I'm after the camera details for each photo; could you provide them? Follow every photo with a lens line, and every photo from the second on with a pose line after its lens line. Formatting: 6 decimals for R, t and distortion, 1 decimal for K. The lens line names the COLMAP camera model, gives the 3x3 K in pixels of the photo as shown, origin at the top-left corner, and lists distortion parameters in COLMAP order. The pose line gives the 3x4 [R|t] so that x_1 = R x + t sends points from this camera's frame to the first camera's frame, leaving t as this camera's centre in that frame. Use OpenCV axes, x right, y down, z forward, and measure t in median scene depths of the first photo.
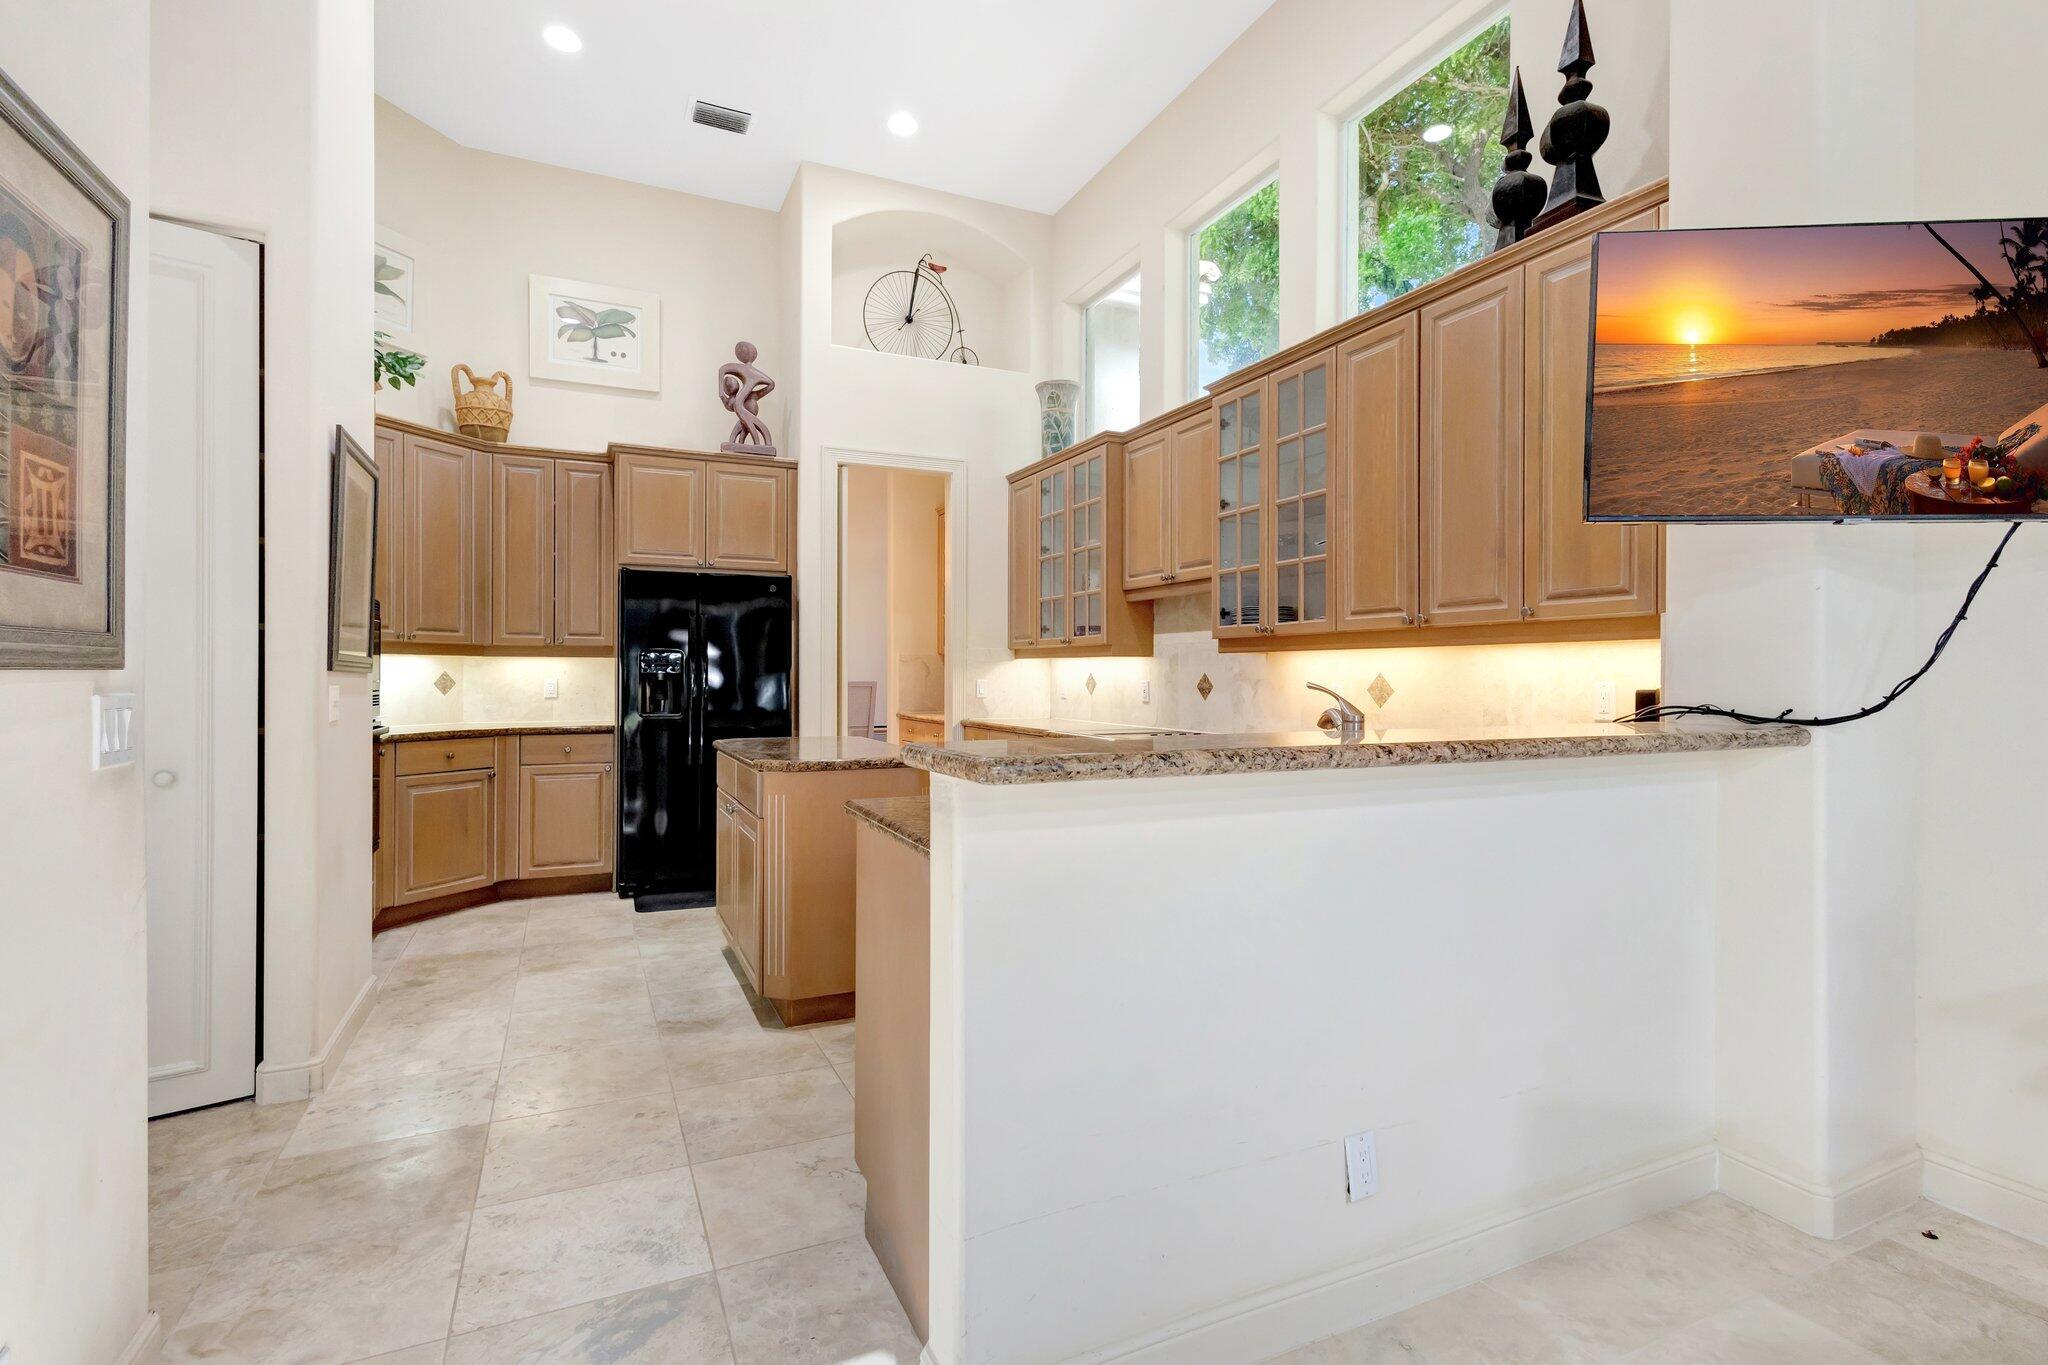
lens RADIAL K [[962.4, 0, 1017.3], [0, 962.4, 676.2], [0, 0, 1]] dist [0.015305, -0.006173]
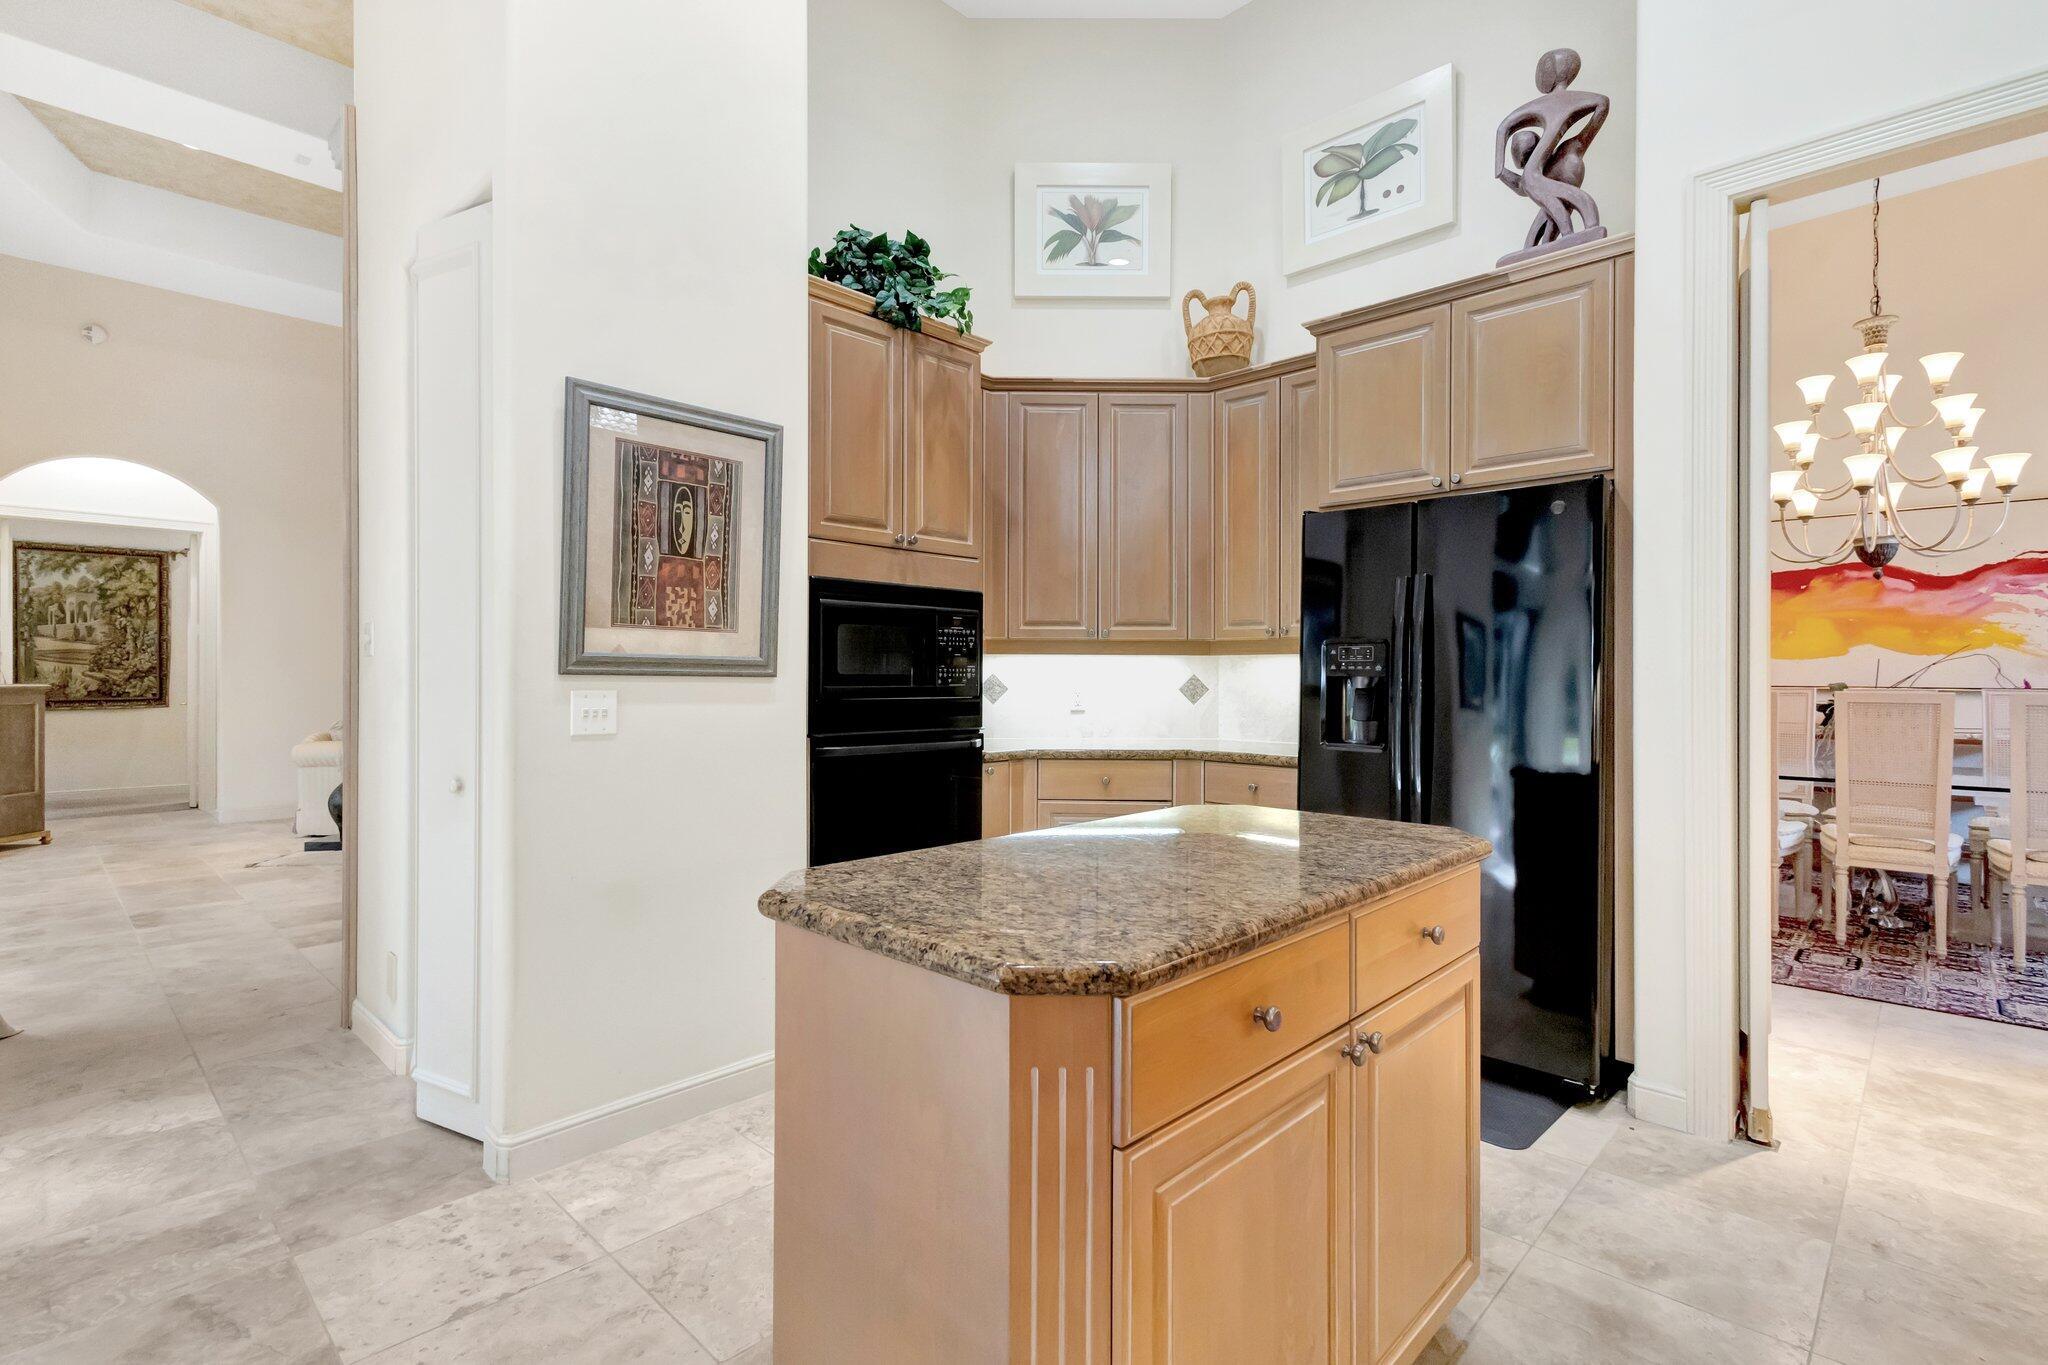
lens RADIAL K [[962.4, 0, 1030.5], [0, 962.4, 670.0], [0, 0, 1]] dist [0.015305, -0.006173]
pose [[0.369314, -0.005180, -0.929290, 0.115910], [-0.002981, 0.999973, -0.006759, -0.002506], [0.929300, 0.005266, 0.369288, 0.581853]]
